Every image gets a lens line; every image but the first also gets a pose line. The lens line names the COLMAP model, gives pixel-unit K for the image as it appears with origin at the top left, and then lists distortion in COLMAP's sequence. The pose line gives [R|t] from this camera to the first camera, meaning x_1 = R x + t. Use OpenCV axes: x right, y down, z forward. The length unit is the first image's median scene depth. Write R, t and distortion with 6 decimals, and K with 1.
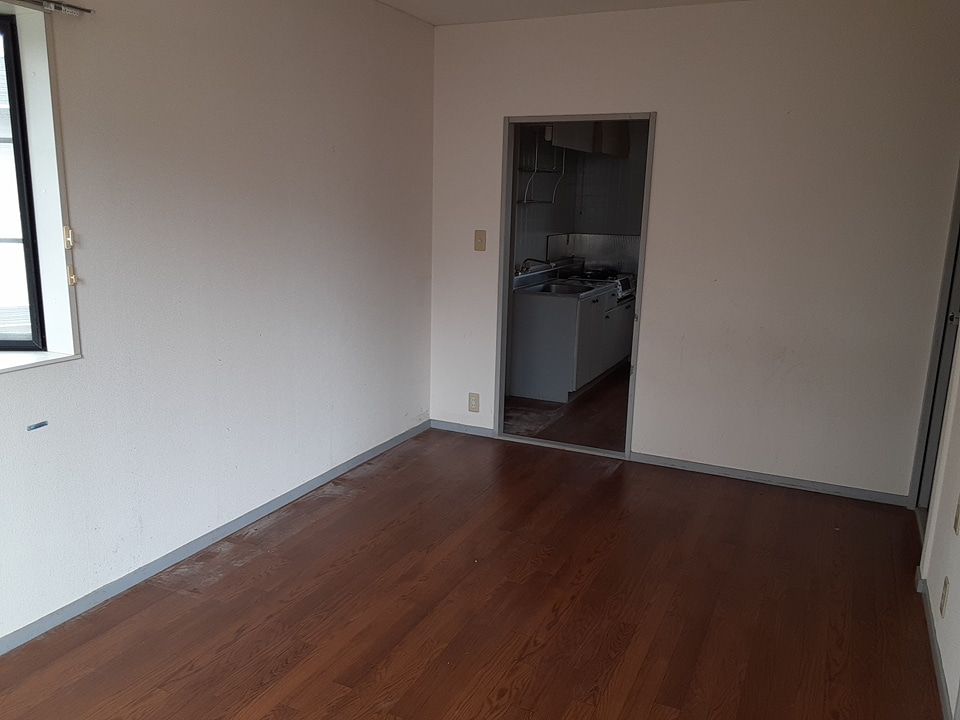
lens RADIAL K [[774.7, 0, 468.8], [0, 774.7, 372.5], [0, 0, 1]] dist [0.114738, -0.158430]
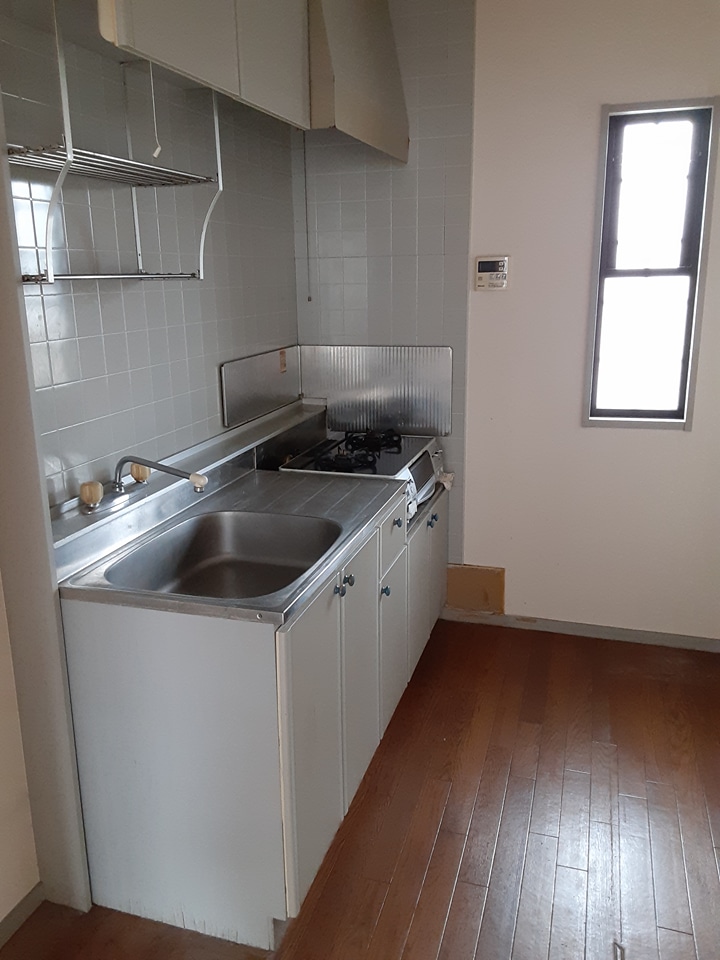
lens RADIAL K [[774.7, 0, 345.4], [0, 774.7, 473.3], [0, 0, 1]] dist [0.114738, -0.158430]
pose [[0.991227, -0.064794, 0.115200, 0.114107], [0.060163, 0.997252, 0.043240, -0.133174], [-0.117685, -0.035929, 0.992401, 0.602933]]
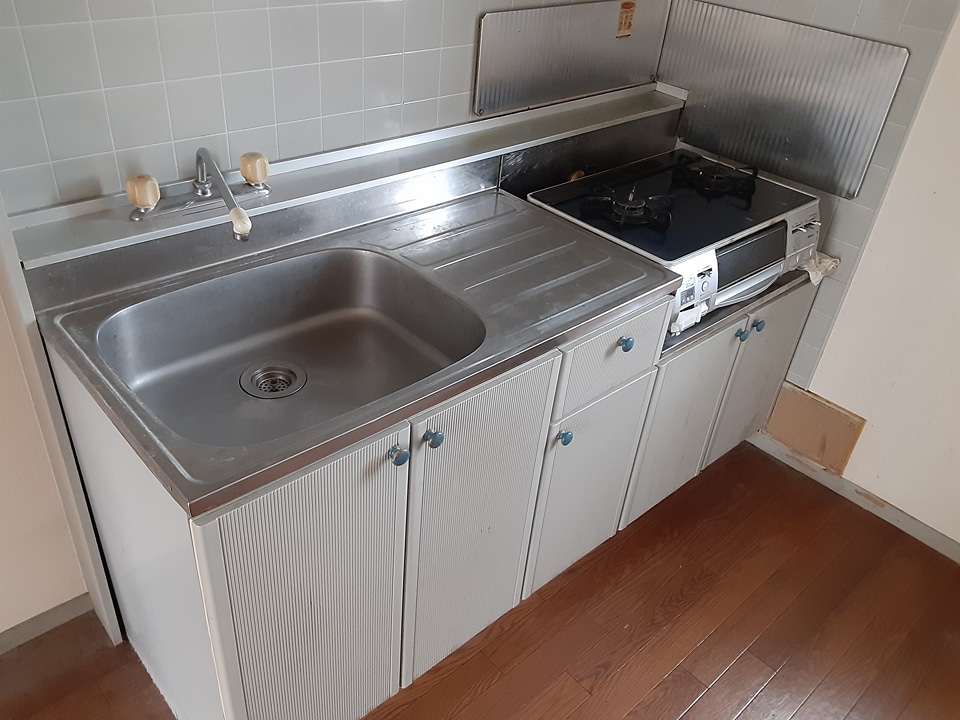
lens RADIAL K [[774.7, 0, 468.8], [0, 774.7, 372.5], [0, 0, 1]] dist [0.114738, -0.158430]
pose [[0.920451, 0.264366, -0.287889, 0.200864], [-0.139500, 0.910247, 0.389859, -0.167149], [0.365116, -0.318686, 0.874717, 0.732858]]
